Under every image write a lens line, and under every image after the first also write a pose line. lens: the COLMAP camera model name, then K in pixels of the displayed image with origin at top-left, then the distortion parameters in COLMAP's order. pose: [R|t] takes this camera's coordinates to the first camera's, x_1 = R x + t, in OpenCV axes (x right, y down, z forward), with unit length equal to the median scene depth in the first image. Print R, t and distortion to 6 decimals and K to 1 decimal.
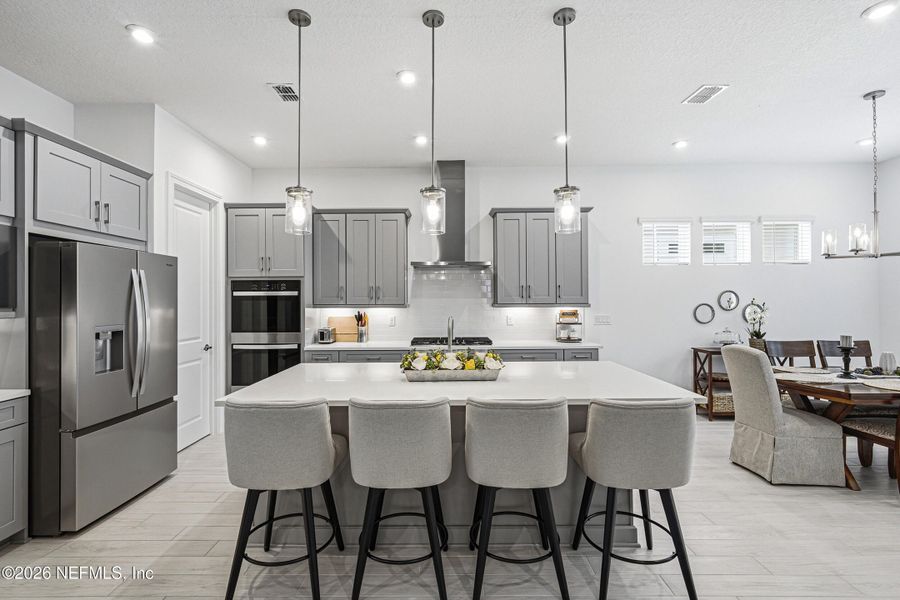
lens RADIAL K [[412.8, 0, 441.9], [0, 412.8, 298.1], [0, 0, 1]] dist [-0.003851, 0.000755]
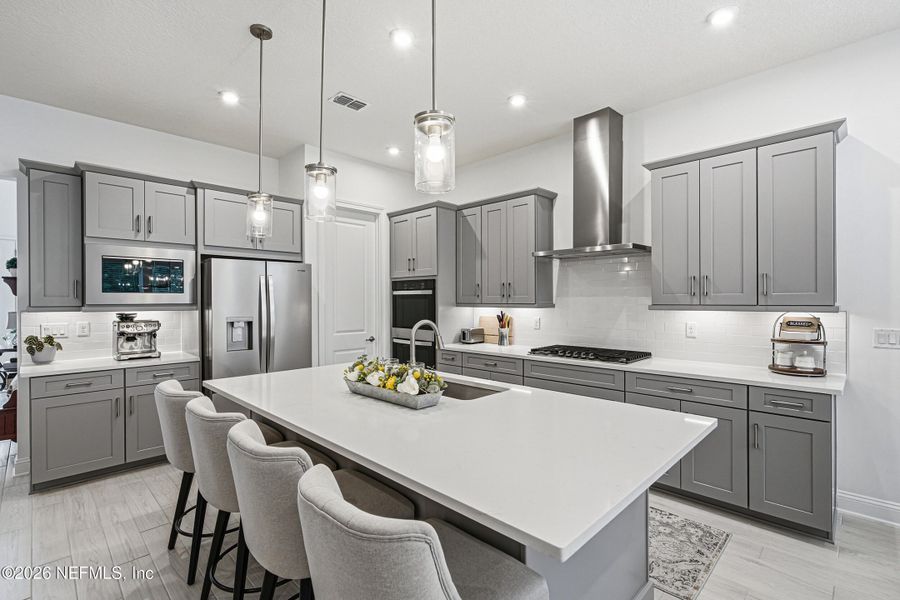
lens RADIAL K [[412.8, 0, 449.7], [0, 412.8, 299.8], [0, 0, 1]] dist [-0.003851, 0.000755]
pose [[0.716943, 0.003640, -0.697122, 0.365041], [0.002220, 0.999969, 0.007504, -0.000029], [0.697128, -0.006928, 0.716913, 0.281997]]
